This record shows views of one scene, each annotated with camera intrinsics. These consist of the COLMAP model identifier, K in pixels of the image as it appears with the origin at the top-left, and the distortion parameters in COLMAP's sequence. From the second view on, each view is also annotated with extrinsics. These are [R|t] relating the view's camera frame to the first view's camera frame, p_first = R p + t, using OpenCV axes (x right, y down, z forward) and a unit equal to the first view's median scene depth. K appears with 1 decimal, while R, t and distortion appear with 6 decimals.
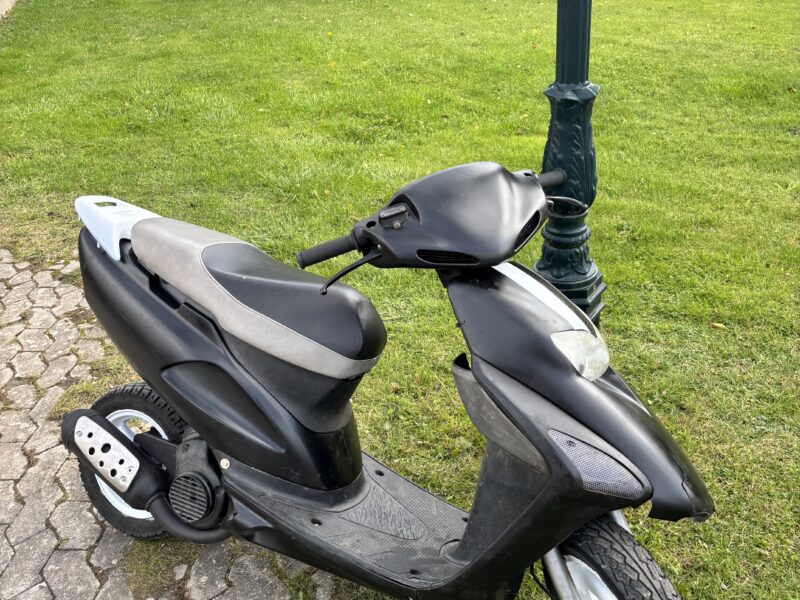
lens RADIAL K [[793.0, 0, 390.5], [0, 793.0, 279.4], [0, 0, 1]] dist [0.002847, 0.025860]
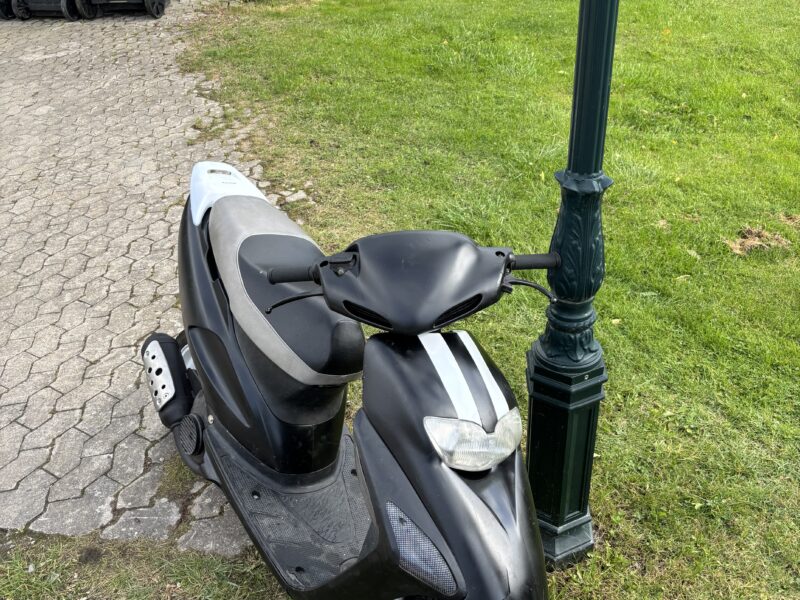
lens RADIAL K [[796.4, 0, 403.2], [0, 796.4, 283.3], [0, 0, 1]] dist [0.049671, -0.104757]
pose [[0.880184, 0.279726, -0.383443, 0.398191], [-0.244125, 0.959632, 0.139679, -0.178736], [0.407036, -0.029335, 0.912941, 0.028108]]
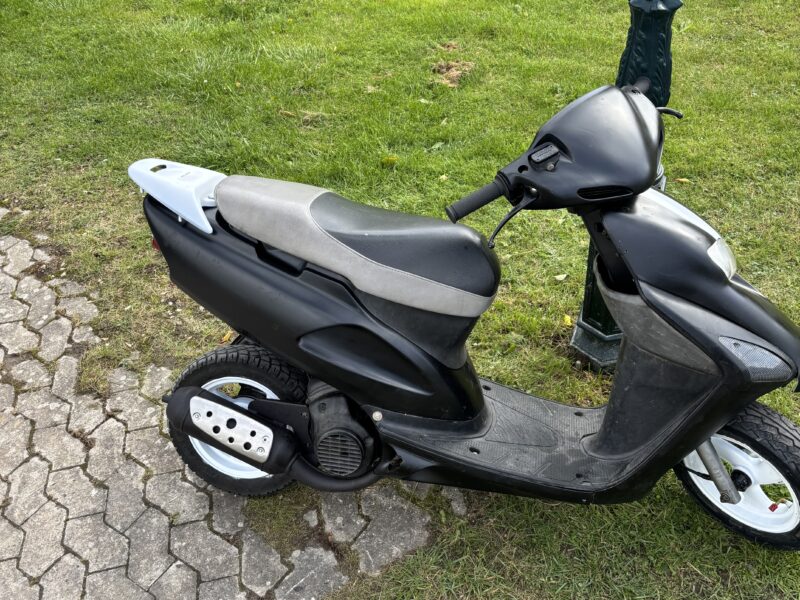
lens RADIAL K [[796.4, 0, 403.2], [0, 796.4, 283.3], [0, 0, 1]] dist [0.049671, -0.104757]
pose [[0.960545, -0.177751, 0.213913, -0.325496], [0.133625, 0.969478, 0.205565, -0.124415], [-0.243923, -0.168870, 0.954979, 0.039668]]
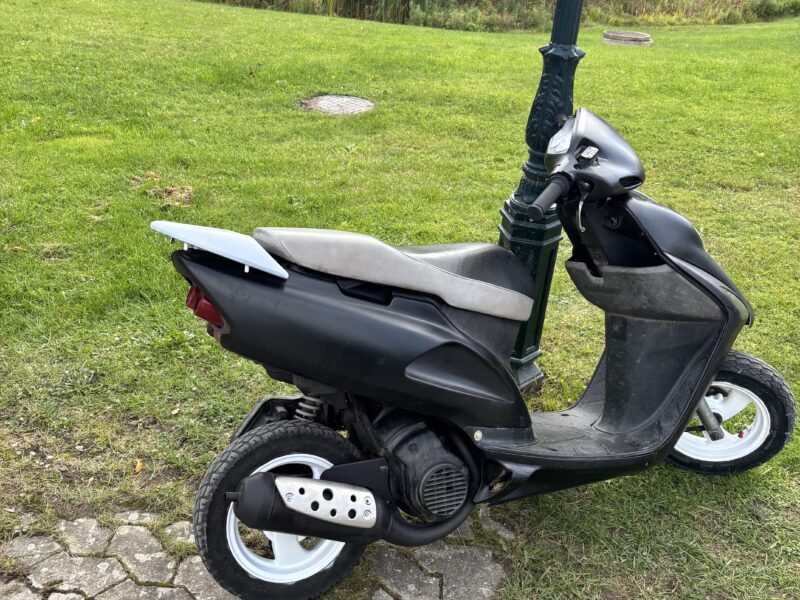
lens RADIAL K [[796.4, 0, 403.2], [0, 796.4, 283.3], [0, 0, 1]] dist [0.049671, -0.104757]
pose [[0.645052, -0.249540, 0.722245, -0.843700], [0.247684, 0.962425, 0.111311, -0.078423], [-0.722883, 0.107087, 0.682622, 0.323526]]
